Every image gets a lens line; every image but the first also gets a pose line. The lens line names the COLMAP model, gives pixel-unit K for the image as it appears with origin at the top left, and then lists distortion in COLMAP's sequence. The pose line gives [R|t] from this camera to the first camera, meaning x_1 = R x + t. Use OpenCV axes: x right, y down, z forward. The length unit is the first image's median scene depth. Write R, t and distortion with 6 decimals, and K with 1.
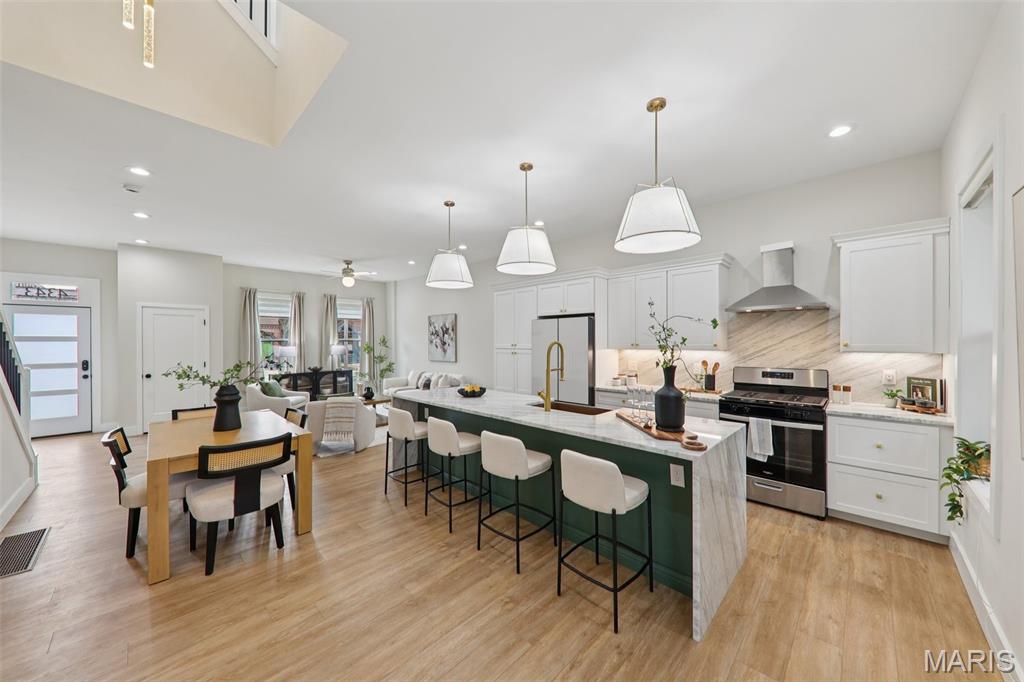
lens RADIAL K [[354.0, 0, 513.1], [0, 354.0, 343.7], [0, 0, 1]] dist [0.007388, -0.004919]
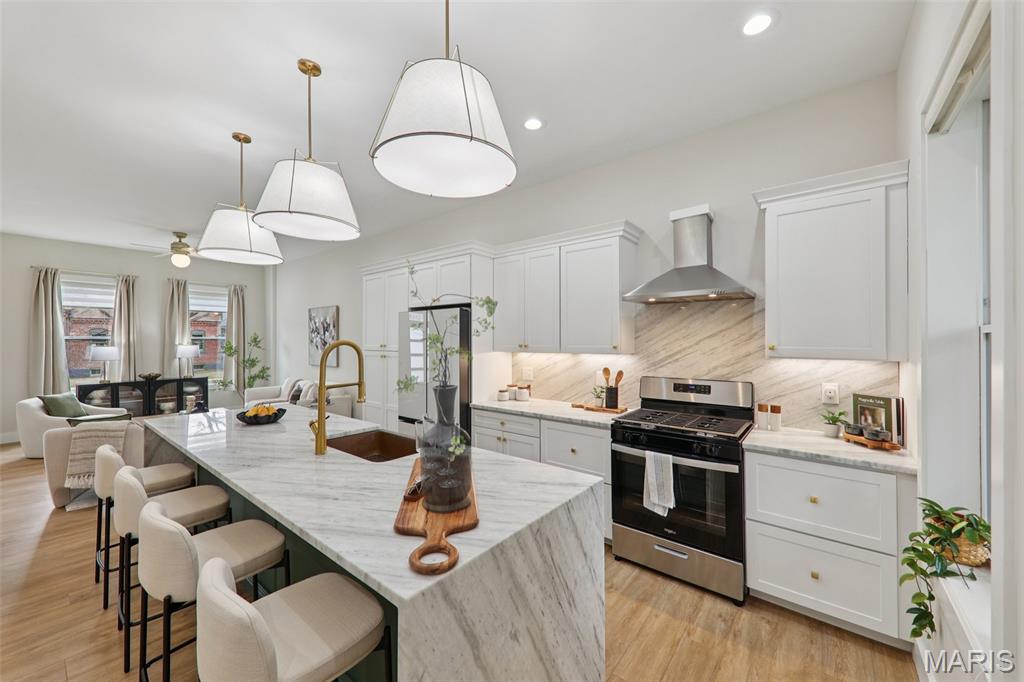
lens RADIAL K [[383.1, 0, 509.4], [0, 383.1, 338.6], [0, 0, 1]] dist [0.010725, -0.003331]
pose [[0.996044, 0.004327, 0.088753, 0.287598], [-0.003149, 0.999905, -0.013408, -0.002373], [-0.088803, 0.013076, 0.995963, 0.235122]]
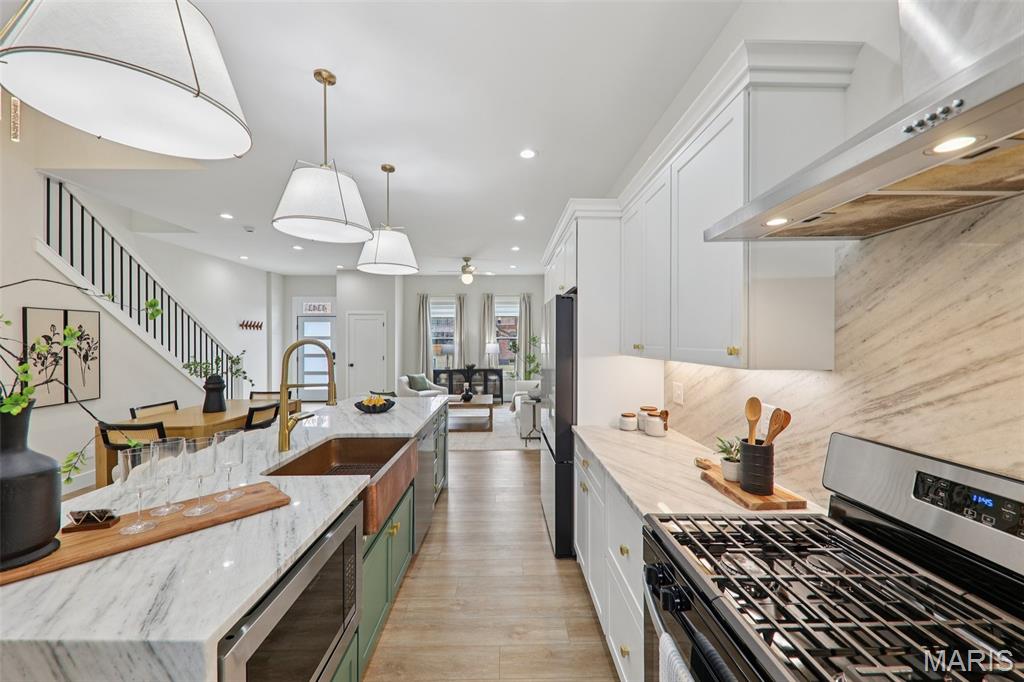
lens RADIAL K [[383.1, 0, 510.9], [0, 383.1, 339.7], [0, 0, 1]] dist [0.010725, -0.003331]
pose [[0.708794, 0.000489, -0.705416, 0.679526], [-0.005094, 0.999977, -0.004426, -0.004656], [0.705397, 0.006731, 0.708780, 0.624019]]
